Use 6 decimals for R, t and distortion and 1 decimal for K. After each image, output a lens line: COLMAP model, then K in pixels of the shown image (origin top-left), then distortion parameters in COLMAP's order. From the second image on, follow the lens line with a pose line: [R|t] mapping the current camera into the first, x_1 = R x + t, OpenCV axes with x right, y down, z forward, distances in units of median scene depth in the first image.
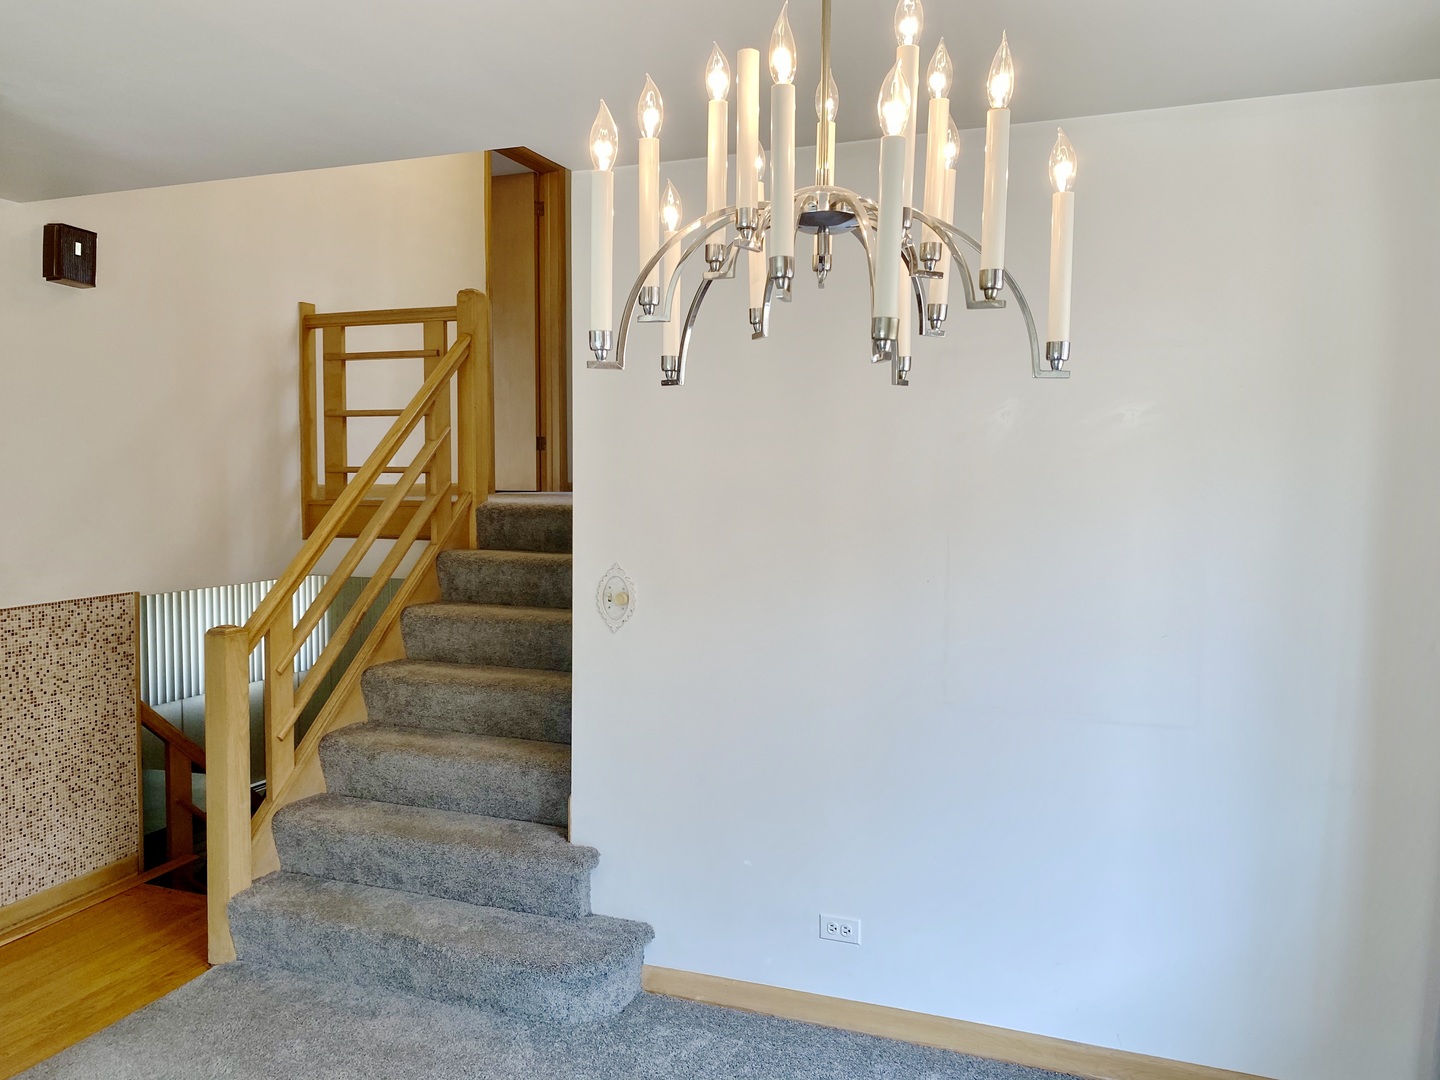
lens RADIAL K [[1152.1, 0, 720.0], [0, 1152.1, 540.0], [0, 0, 1]] dist [0.025206, 0.001821]
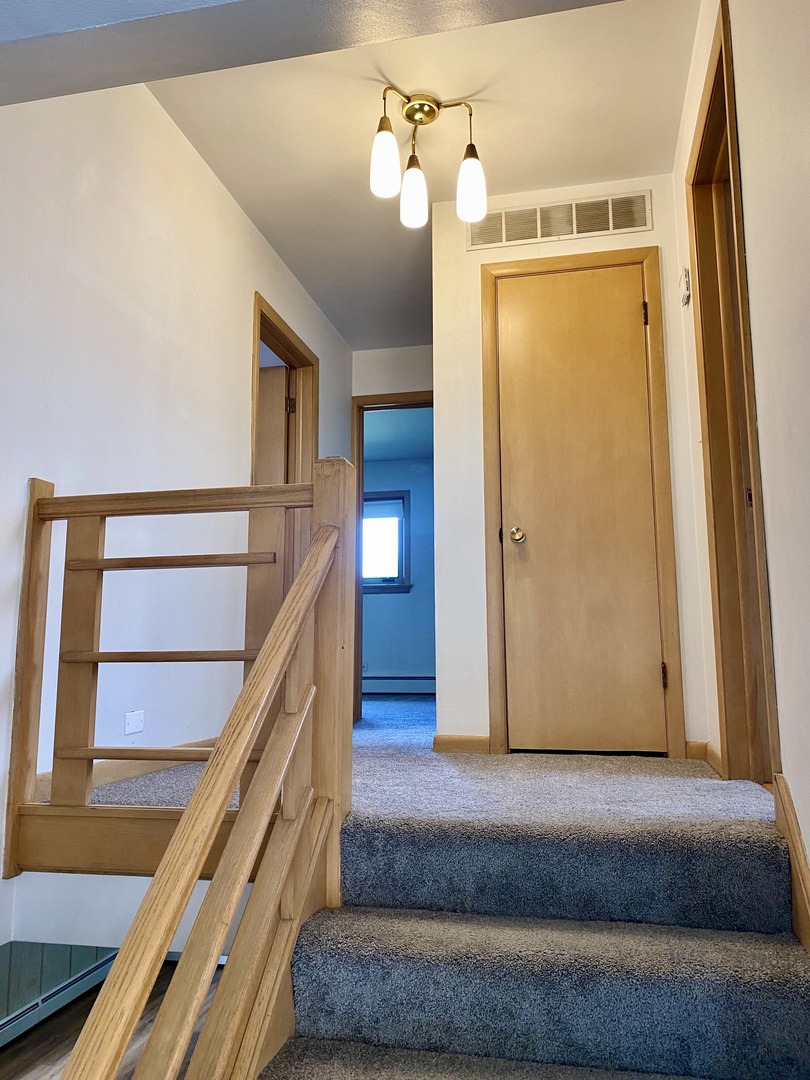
lens RADIAL K [[864.1, 0, 405.0], [0, 864.1, 540.0], [0, 0, 1]] dist [0.025206, 0.001821]
pose [[0.991179, 0.009565, 0.132185, -0.225097], [0.016788, 0.980297, -0.196815, -0.077537], [-0.131463, 0.197298, 0.971489, 0.525864]]
